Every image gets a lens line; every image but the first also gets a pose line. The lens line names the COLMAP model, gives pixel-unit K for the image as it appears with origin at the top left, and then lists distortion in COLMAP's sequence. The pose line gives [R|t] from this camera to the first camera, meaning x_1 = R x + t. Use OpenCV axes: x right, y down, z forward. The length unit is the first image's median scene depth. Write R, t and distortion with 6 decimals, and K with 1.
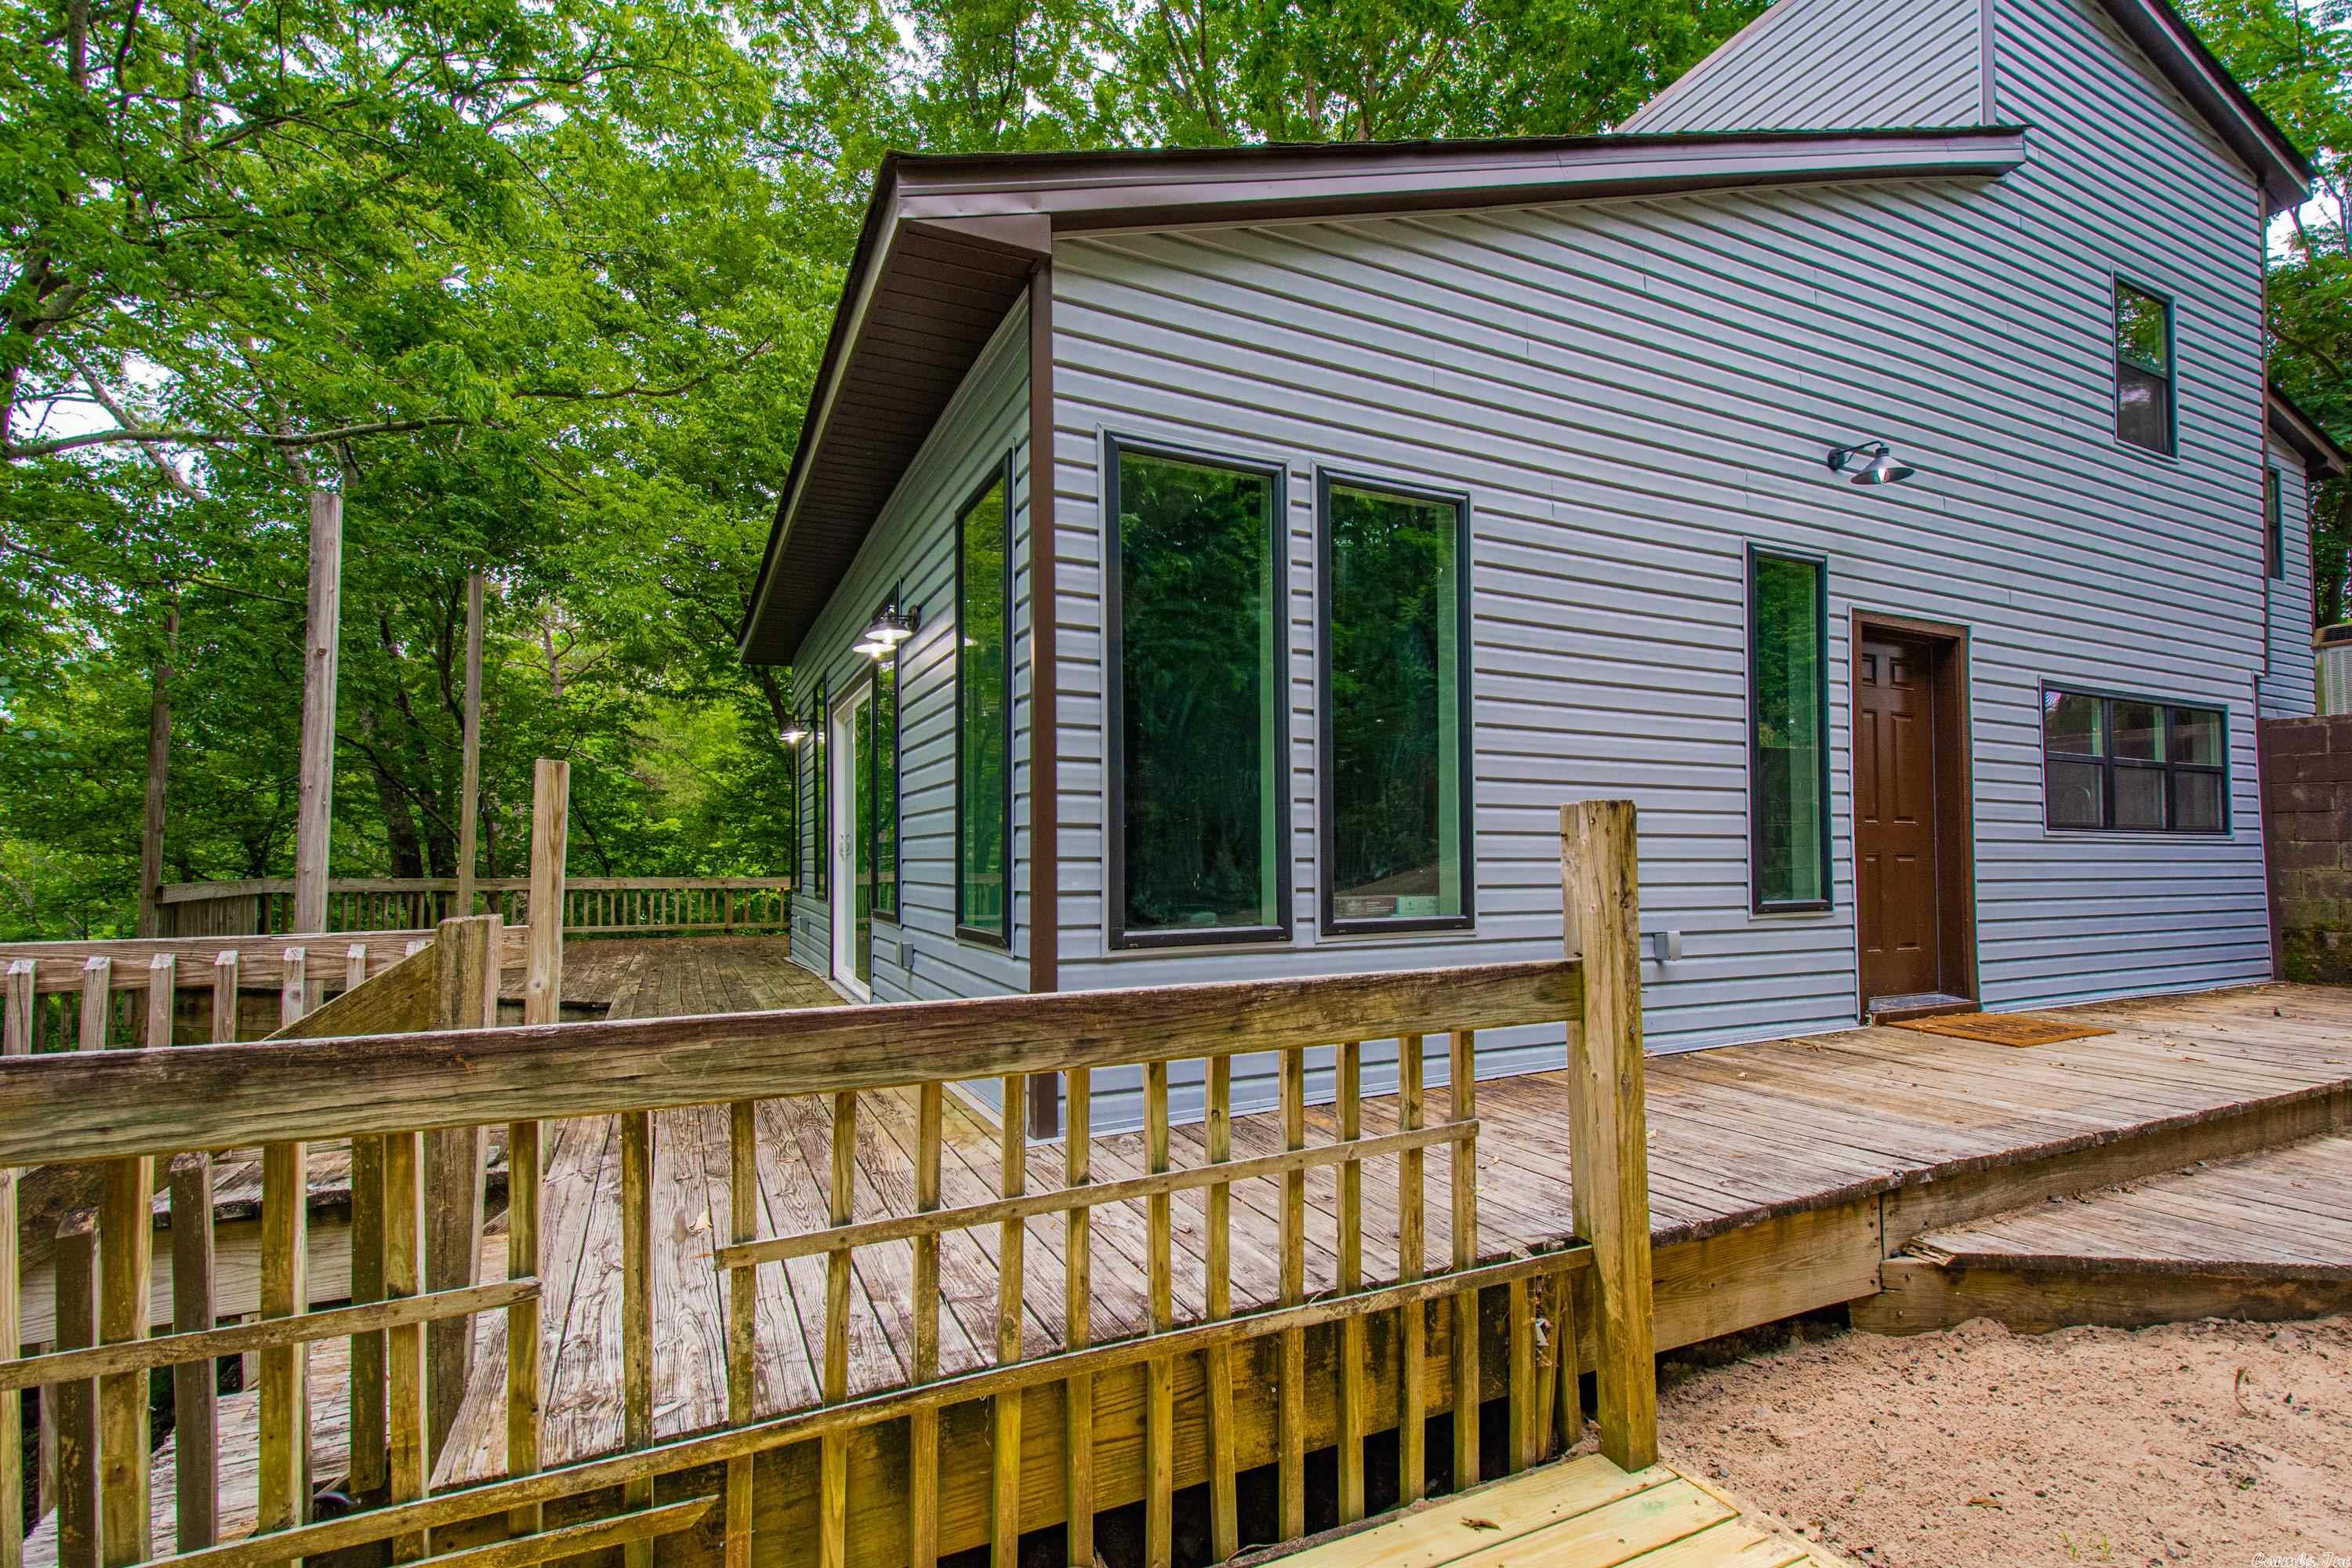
lens RADIAL K [[1037.2, 0, 1174.2], [0, 1037.2, 828.6], [0, 0, 1]] dist [0.017280, -0.005667]
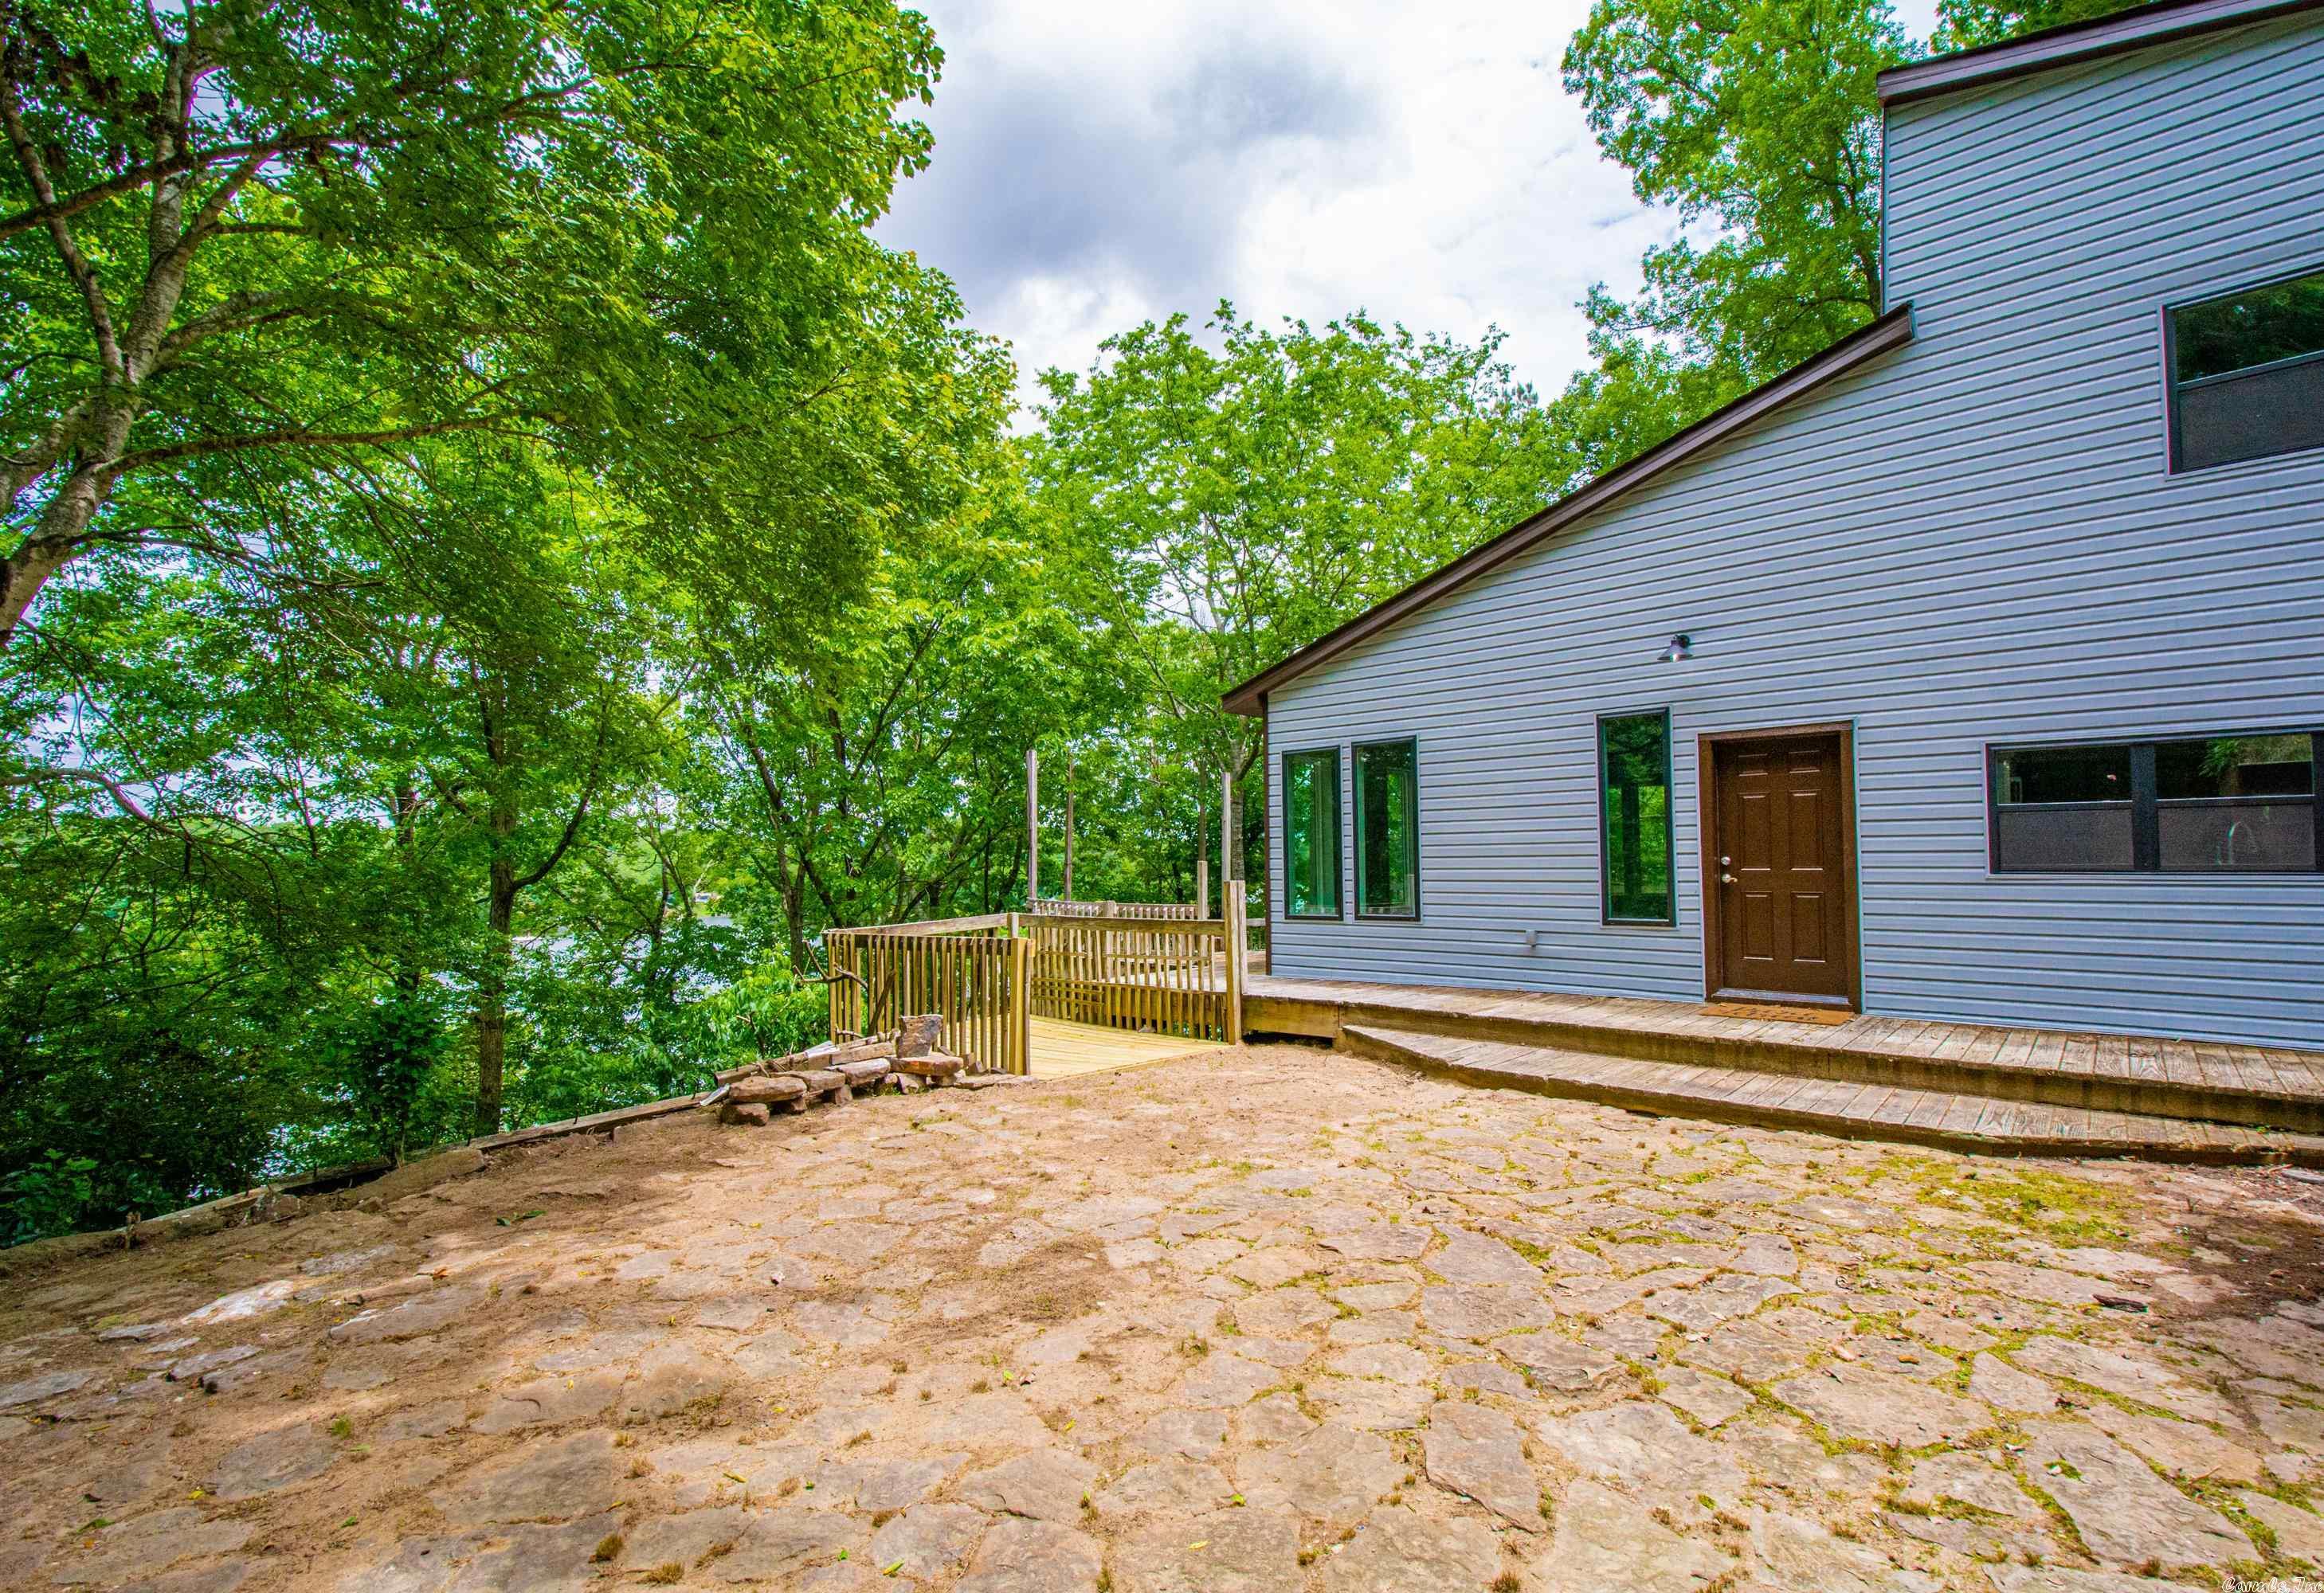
lens RADIAL K [[1046.4, 0, 1181.2], [0, 1046.4, 838.3], [0, 0, 1]] dist [0.005829, 0.002419]
pose [[0.376204, -0.024495, -0.926213, 1.935376], [0.038980, 0.999184, -0.010592, -0.074244], [0.925716, -0.032119, 0.376852, -0.326510]]
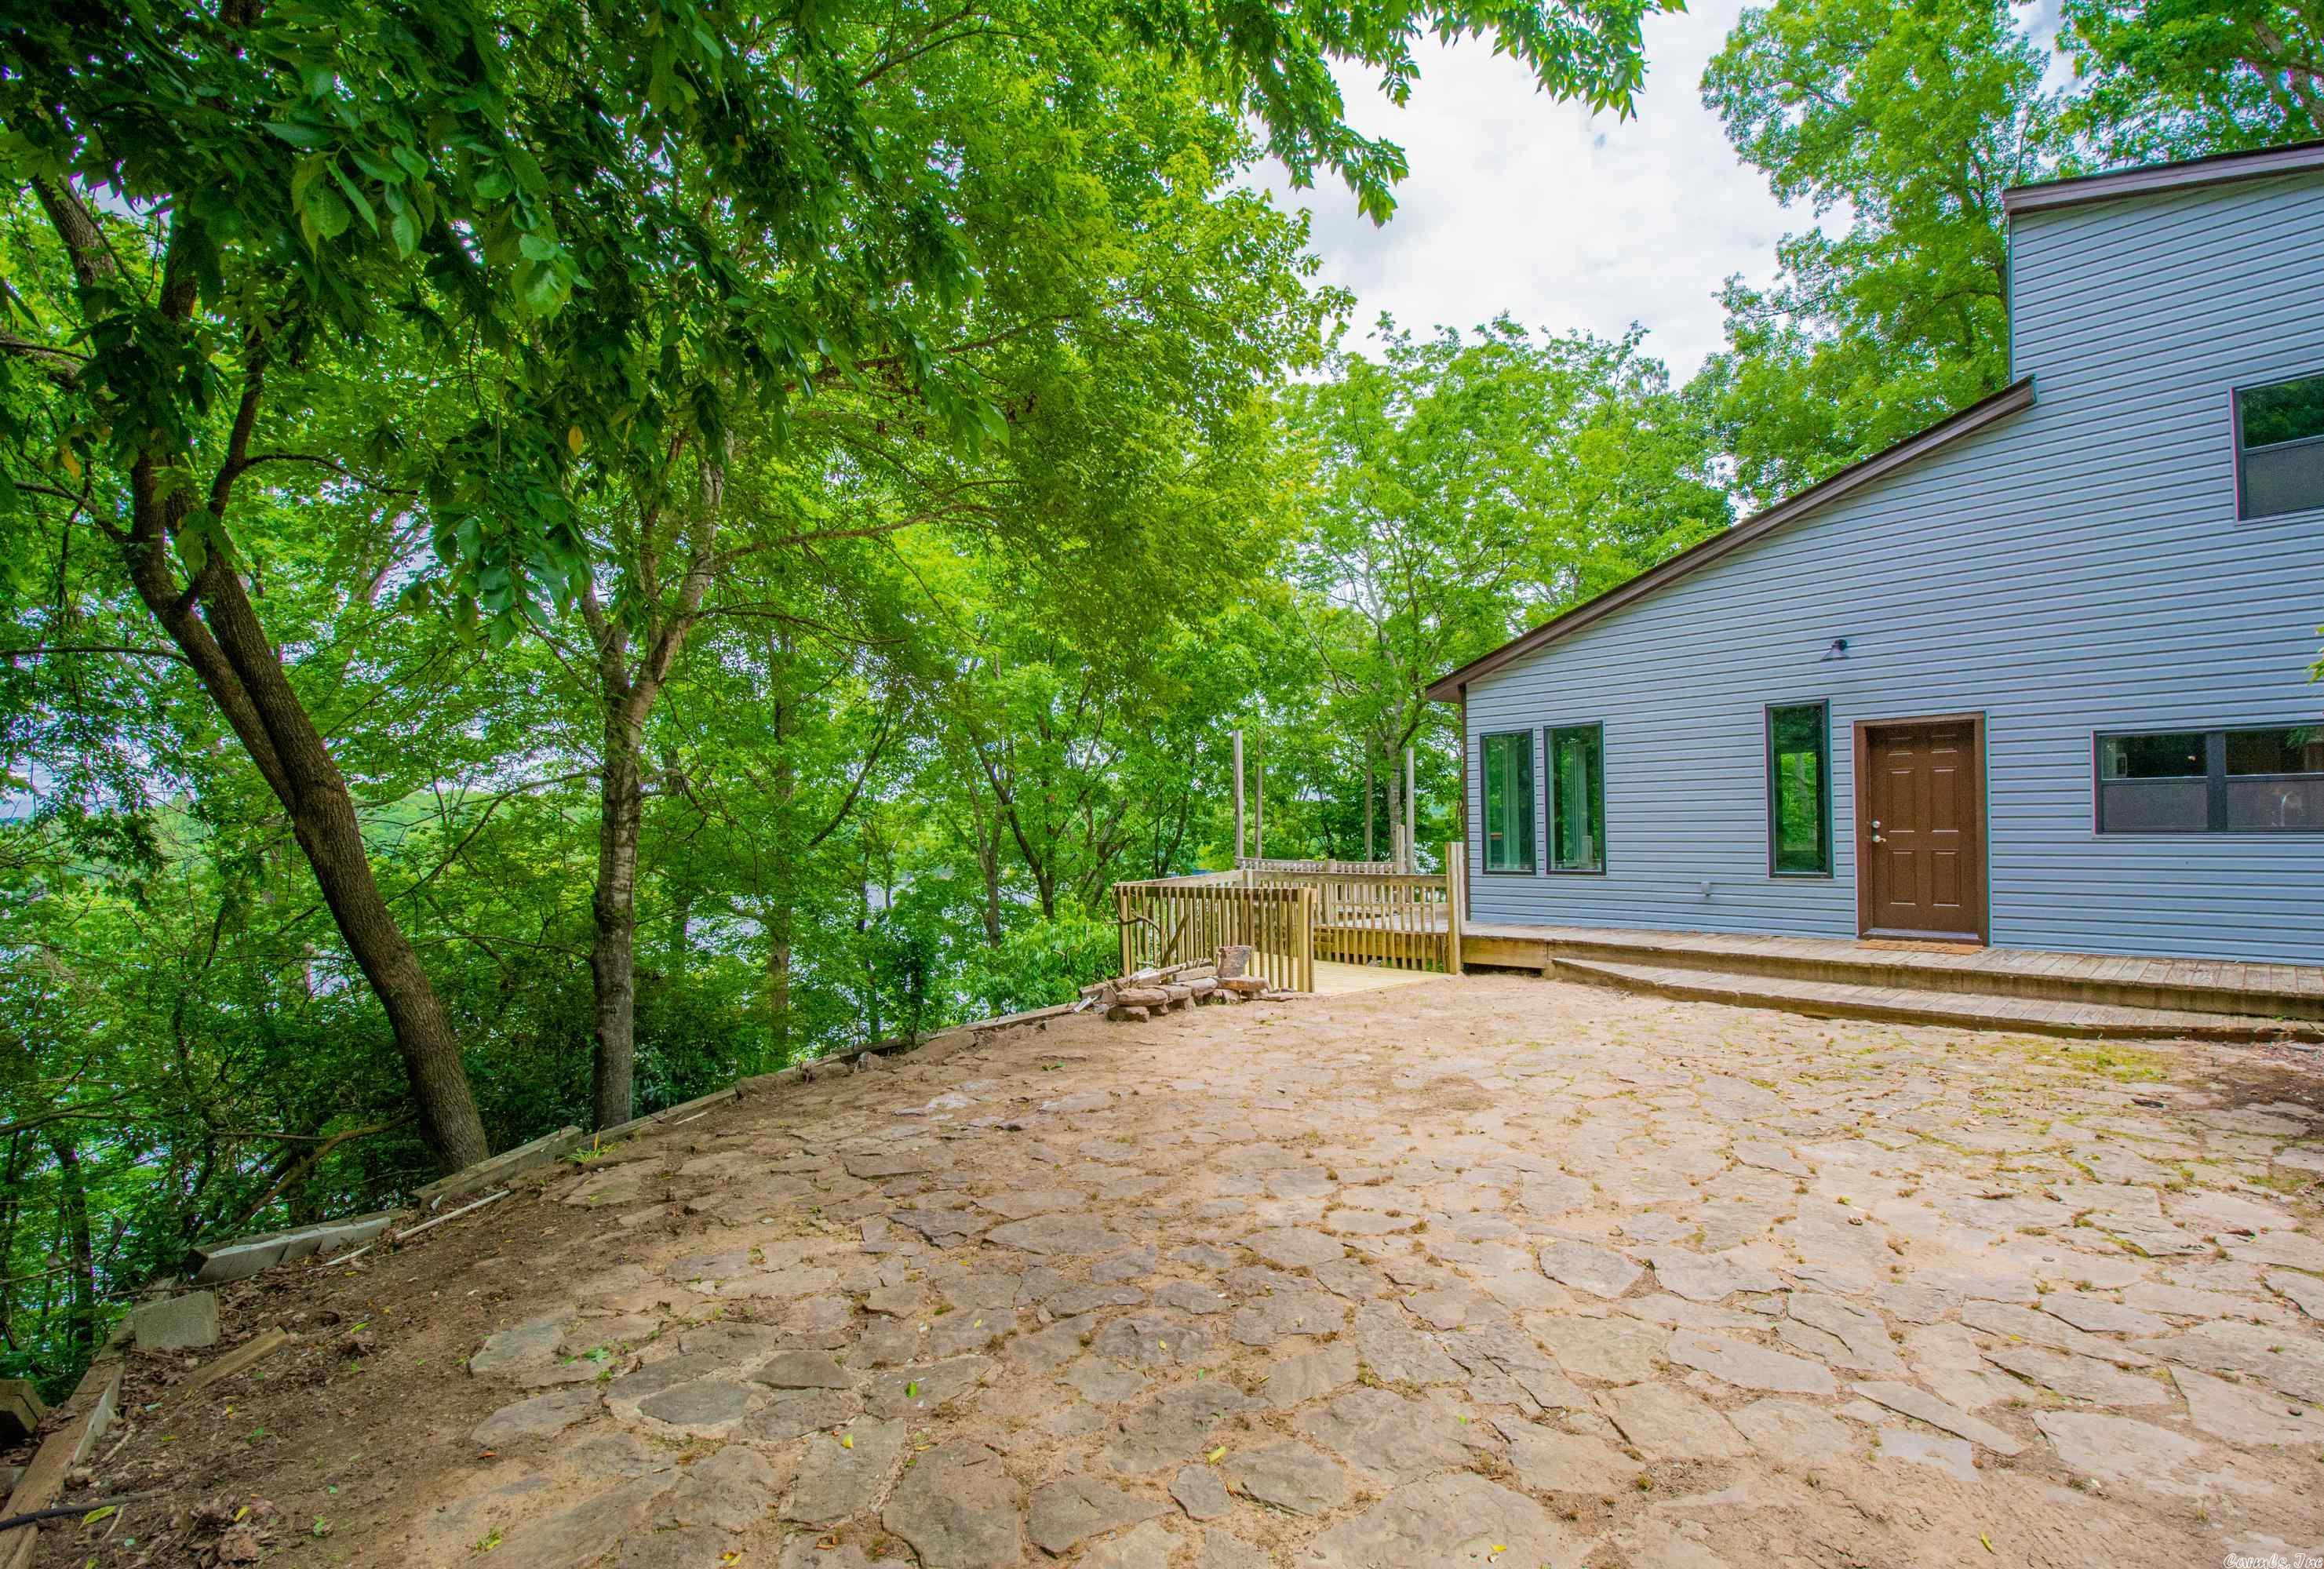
lens RADIAL K [[1039.2, 0, 1177.6], [0, 1039.2, 830.9], [0, 0, 1]] dist [-0.012909, -0.008002]
pose [[0.286632, 0.002959, -0.958036, 2.251889], [0.046342, 0.998782, 0.016950, -0.107083], [0.956919, -0.049255, 0.286145, -0.777644]]
